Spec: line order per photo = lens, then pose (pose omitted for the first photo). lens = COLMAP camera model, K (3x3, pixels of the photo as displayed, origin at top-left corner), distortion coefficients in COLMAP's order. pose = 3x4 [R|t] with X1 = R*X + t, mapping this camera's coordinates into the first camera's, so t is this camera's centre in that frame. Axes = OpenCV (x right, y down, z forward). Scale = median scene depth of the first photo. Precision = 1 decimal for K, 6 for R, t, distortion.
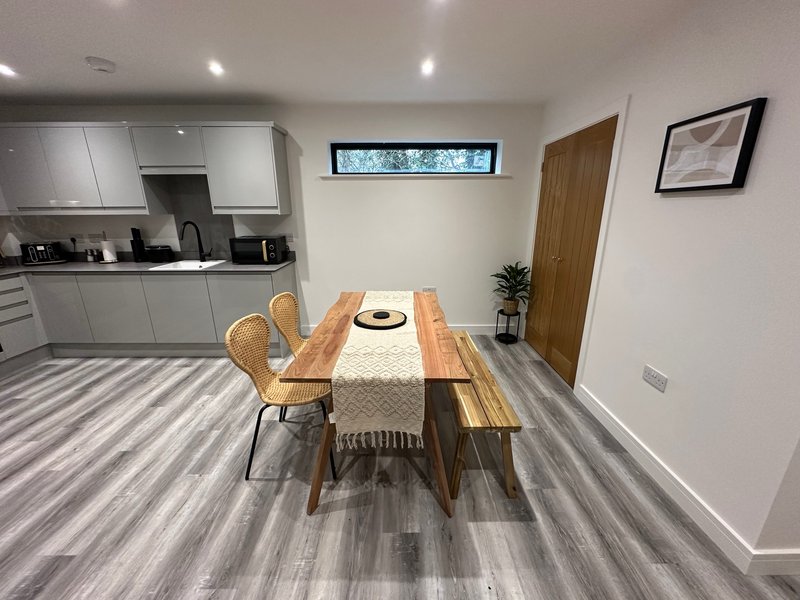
lens RADIAL K [[319.2, 0, 401.4], [0, 319.2, 299.9], [0, 0, 1]] dist [-0.003570, 0.000327]
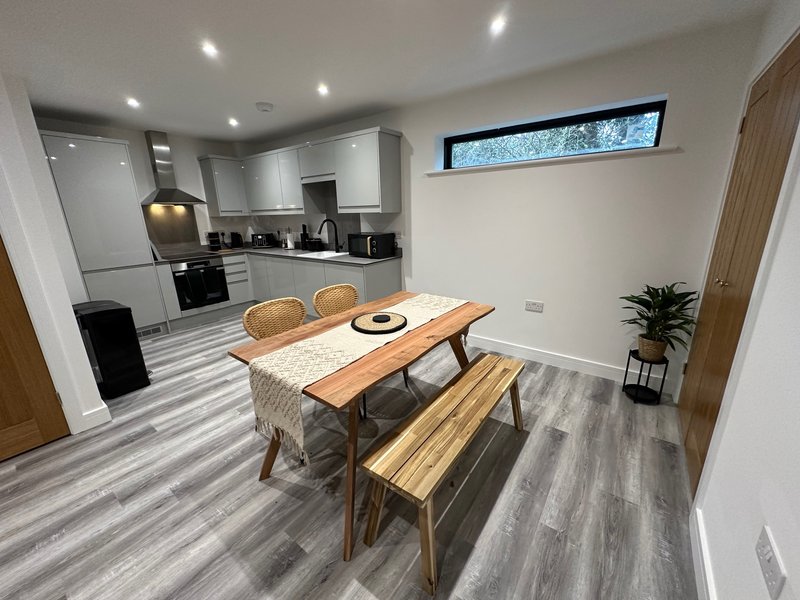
lens RADIAL K [[319.2, 0, 398.6], [0, 319.2, 300.1], [0, 0, 1]] dist [-0.003570, 0.000327]
pose [[0.796034, 0.146701, -0.587204, 0.342396], [-0.145893, 0.988082, 0.049075, -0.038885], [0.587405, 0.046603, 0.807950, 0.182418]]
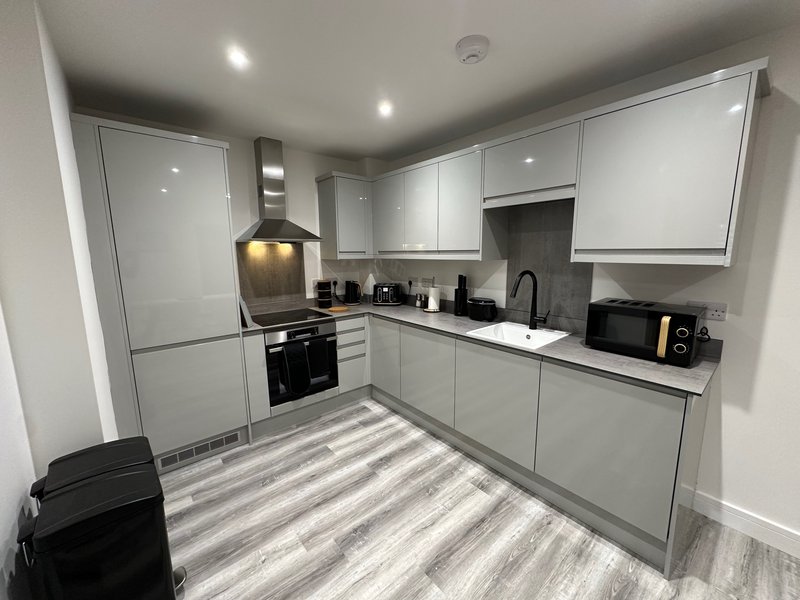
lens RADIAL K [[319.2, 0, 397.7], [0, 319.2, 299.1], [0, 0, 1]] dist [-0.003570, 0.000327]
pose [[0.637587, 0.111998, -0.762194, -0.334231], [-0.204649, 0.978451, -0.027417, -0.117498], [0.742699, 0.173463, 0.646768, 0.383497]]
